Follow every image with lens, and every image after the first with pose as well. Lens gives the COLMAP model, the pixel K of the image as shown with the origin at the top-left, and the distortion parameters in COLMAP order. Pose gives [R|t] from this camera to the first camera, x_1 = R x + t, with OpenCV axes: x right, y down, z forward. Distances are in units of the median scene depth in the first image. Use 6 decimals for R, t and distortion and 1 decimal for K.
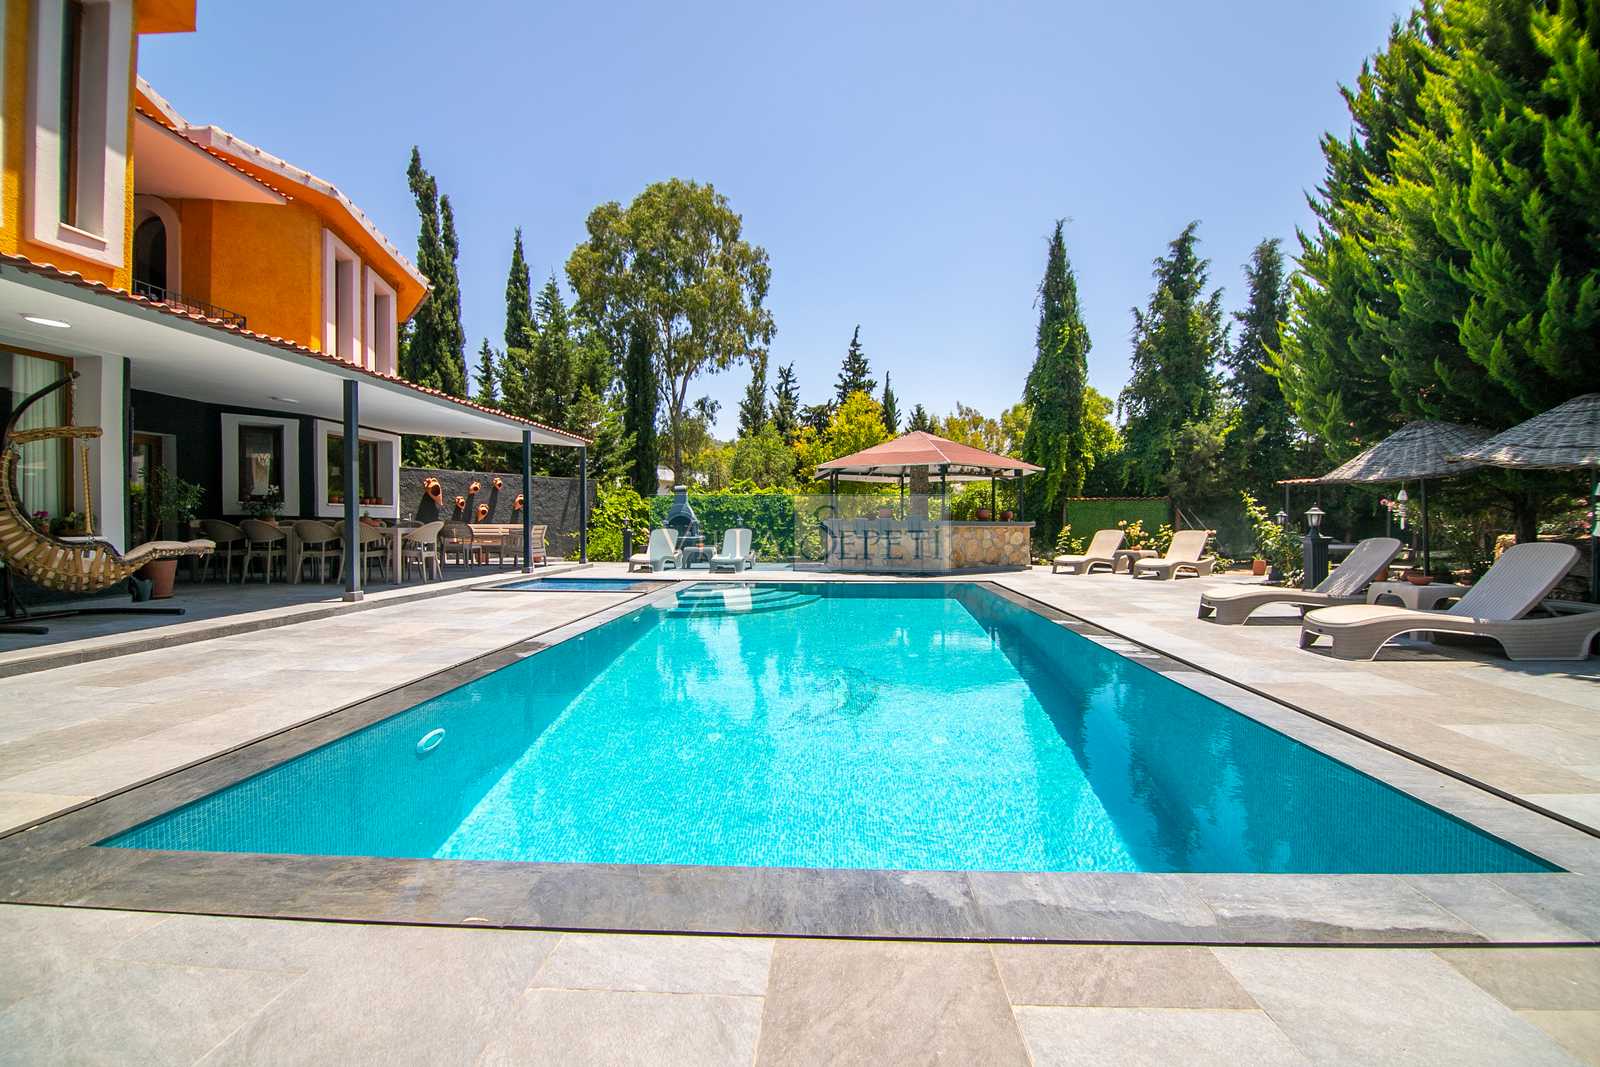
lens RADIAL K [[730.1, 0, 800.0], [0, 730.1, 533.5], [0, 0, 1]] dist [-0.015113, -0.000531]
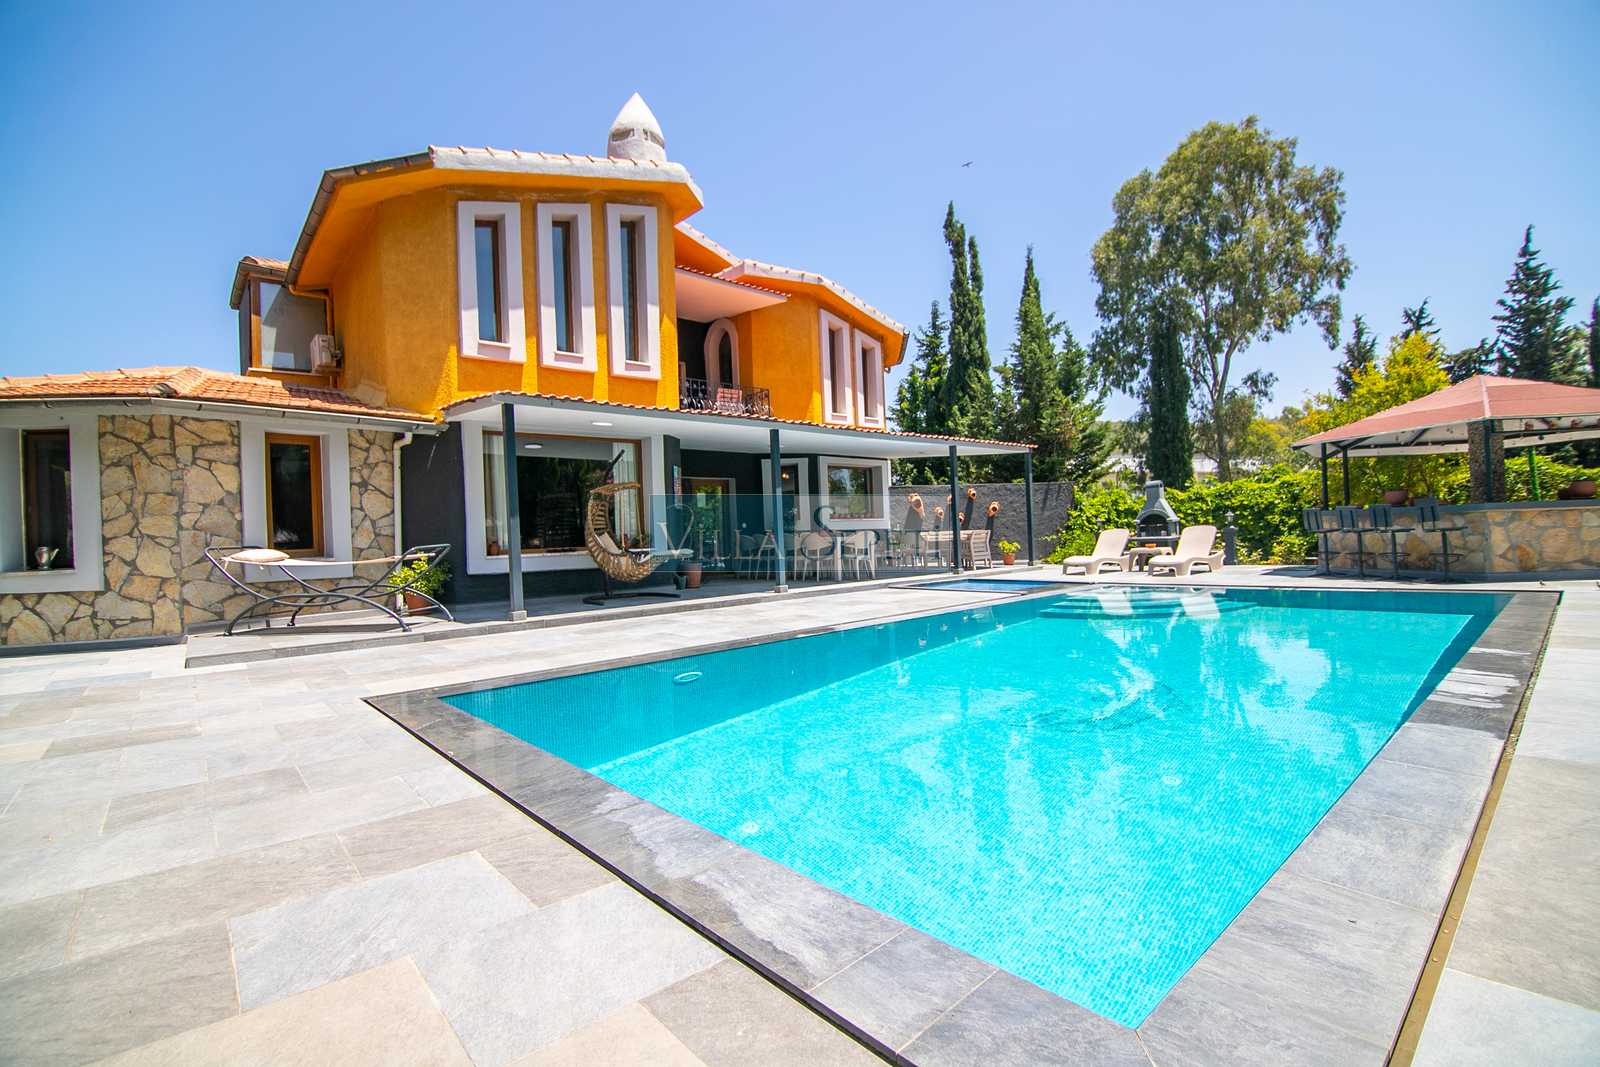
lens RADIAL K [[730.1, 0, 800.0], [0, 730.1, 533.5], [0, 0, 1]] dist [0.021621, -0.031362]
pose [[0.685064, -0.033092, -0.727730, 0.202559], [0.027672, 0.999429, -0.019397, 0.005790], [0.727957, -0.006849, 0.685589, 0.050589]]
